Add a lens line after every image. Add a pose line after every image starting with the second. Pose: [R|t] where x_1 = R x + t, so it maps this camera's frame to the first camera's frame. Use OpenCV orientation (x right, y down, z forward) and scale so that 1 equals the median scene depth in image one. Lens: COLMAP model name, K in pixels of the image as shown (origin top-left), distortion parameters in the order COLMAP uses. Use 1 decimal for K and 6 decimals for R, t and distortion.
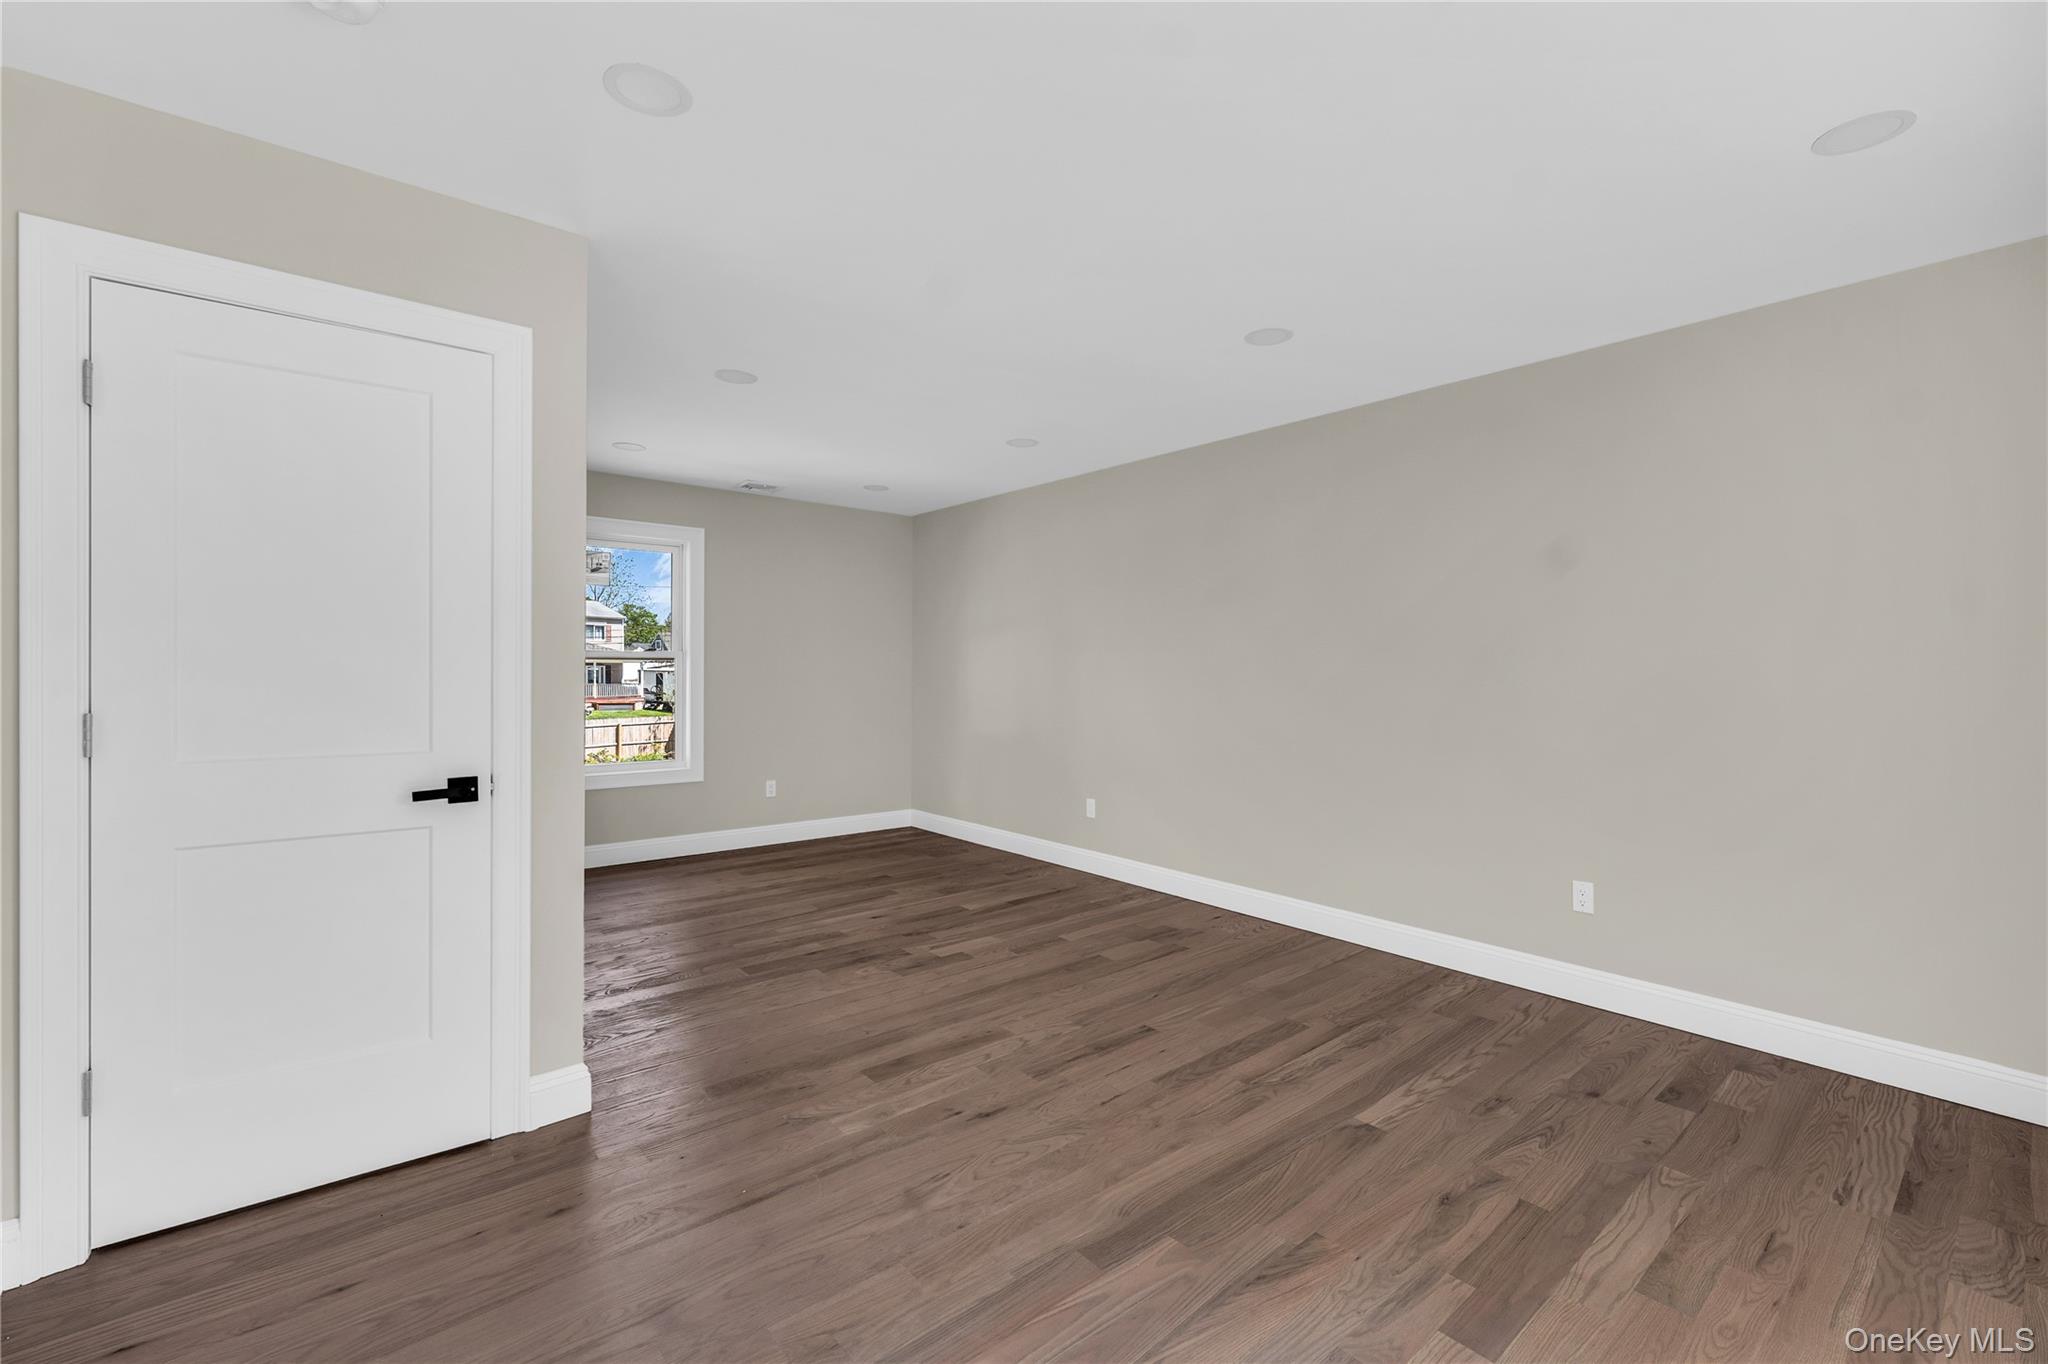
lens RADIAL K [[866.2, 0, 1024.0], [0, 866.2, 682.0], [0, 0, 1]] dist [-0.000541, -0.000107]
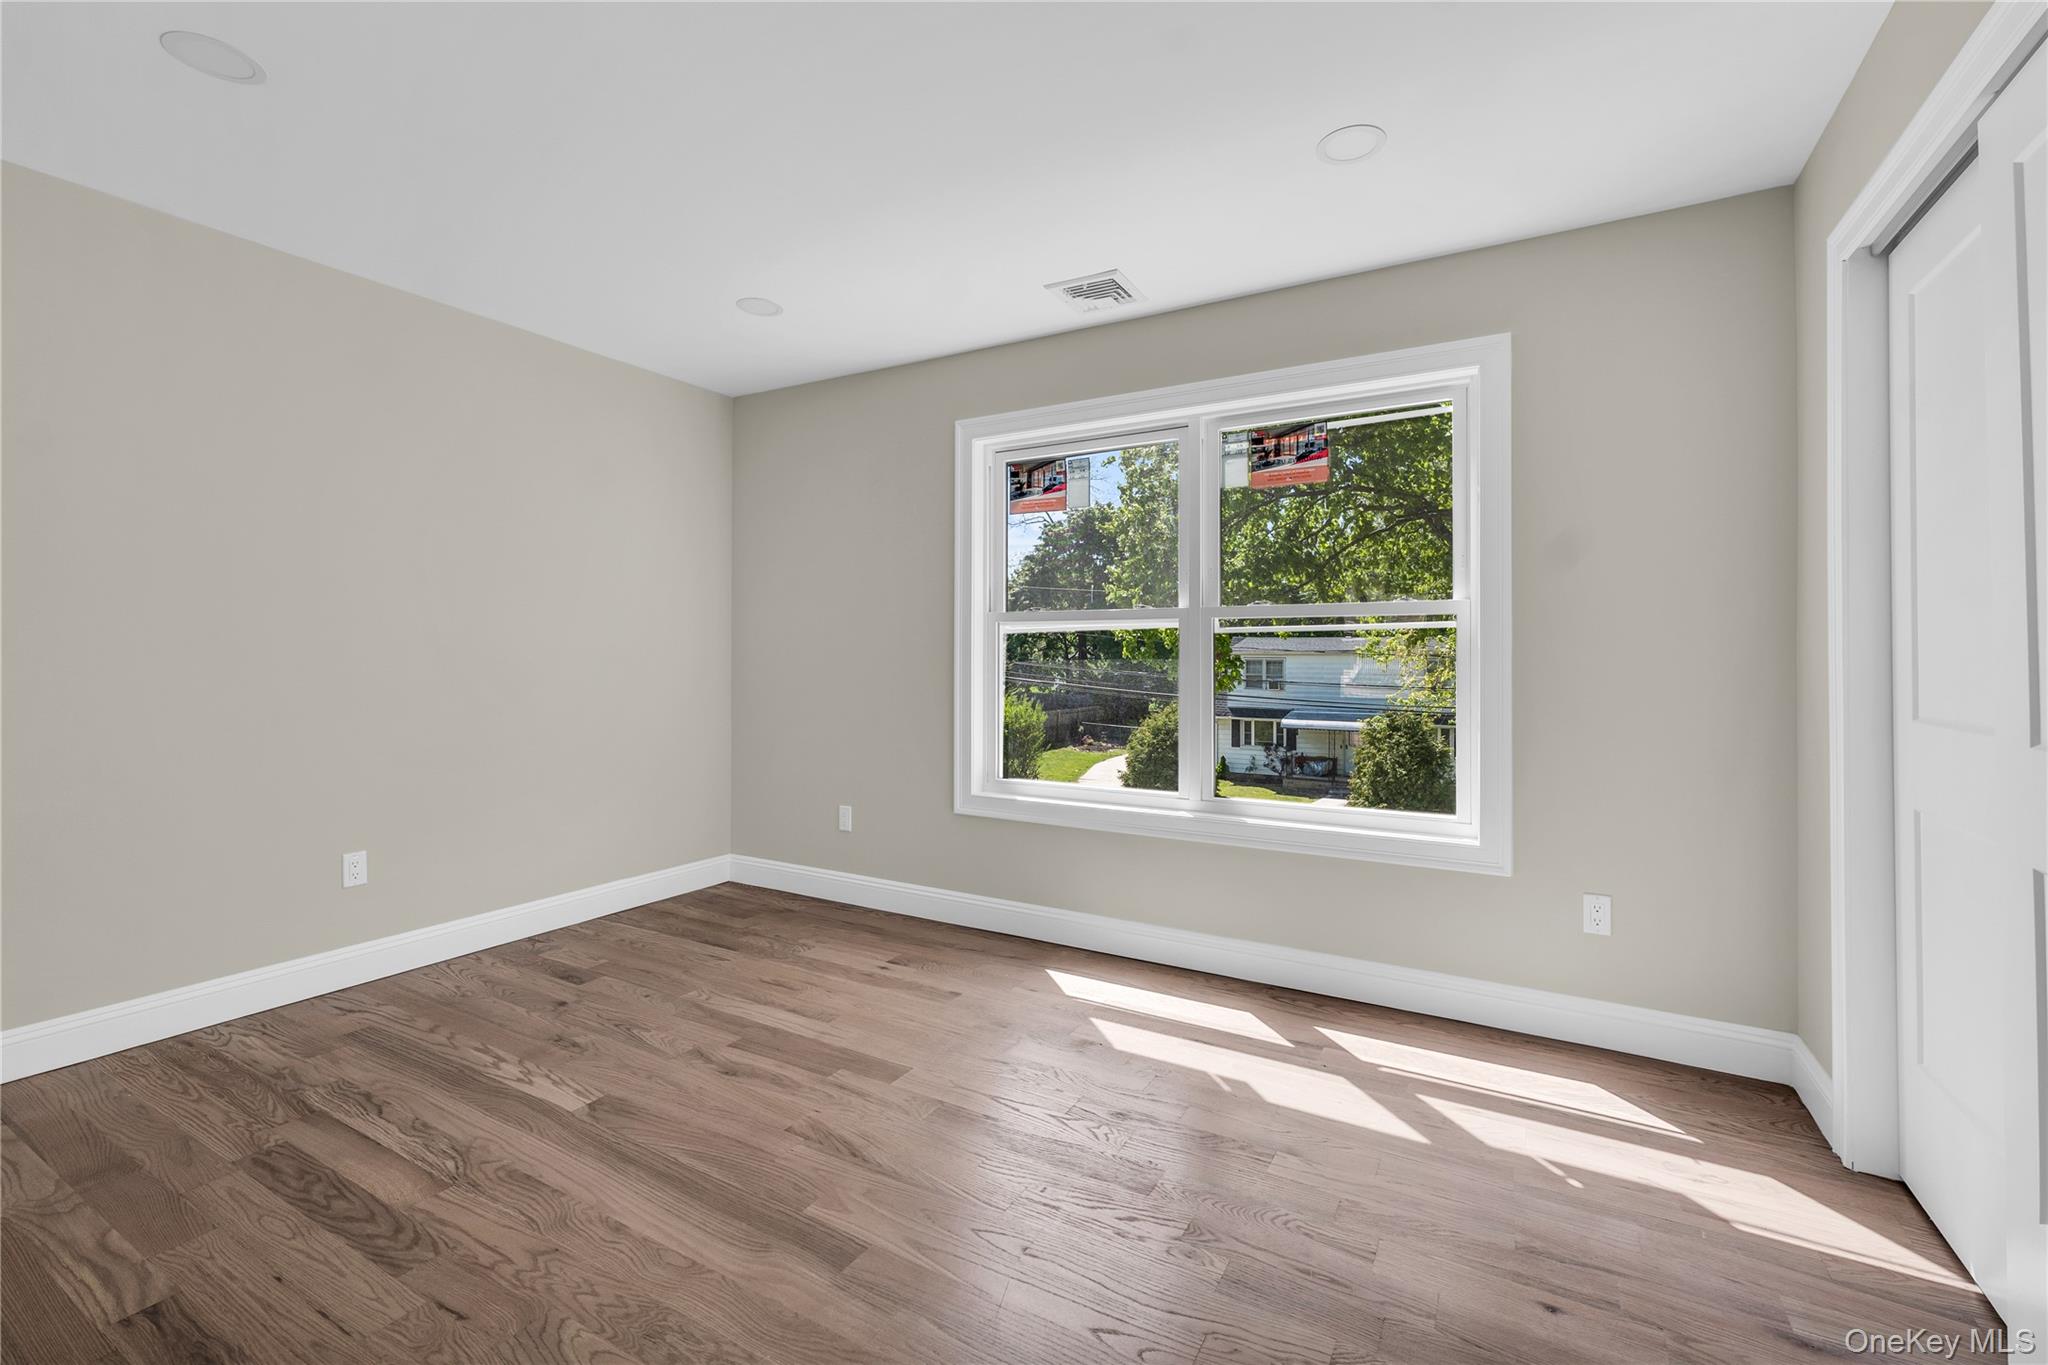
lens RADIAL K [[871.9, 0, 1033.2], [0, 871.9, 646.5], [0, 0, 1]] dist [0.002258, 0.000474]
pose [[-0.349161, 0.002657, 0.937059, -0.593689], [0.010045, 0.999949, 0.000908, 0.021943], [-0.937009, 0.009730, -0.349170, 0.802216]]
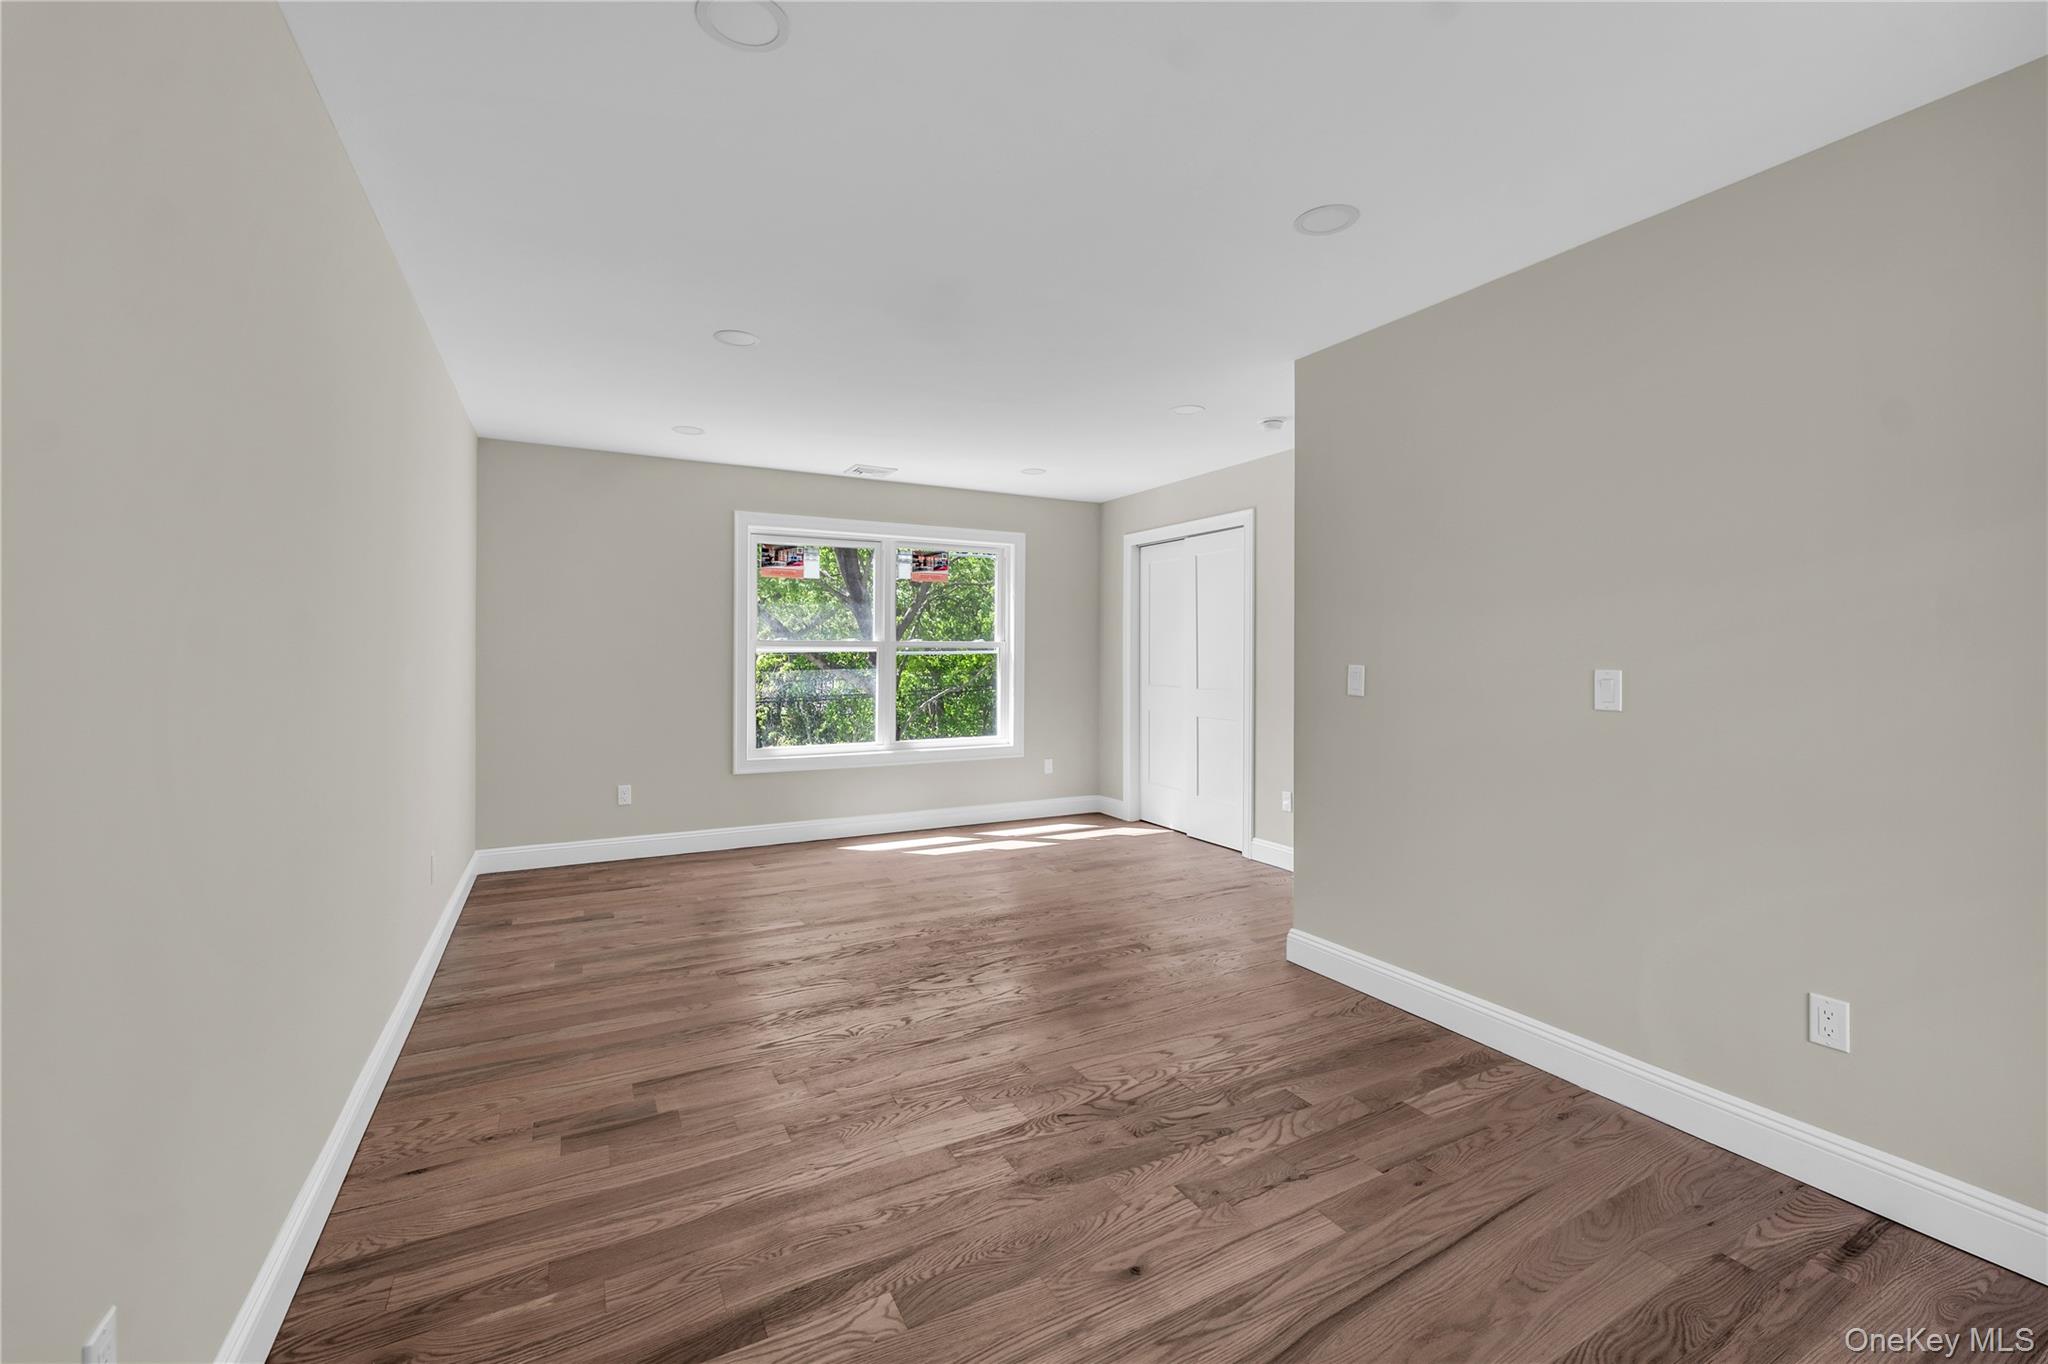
lens RADIAL K [[871.9, 0, 1033.2], [0, 871.9, 646.0], [0, 0, 1]] dist [0.002258, 0.000474]
pose [[-0.980393, -0.004376, 0.197005, -0.343796], [-0.002535, 0.999951, 0.009595, -0.040887], [-0.197038, 0.008907, -0.980355, 2.355970]]
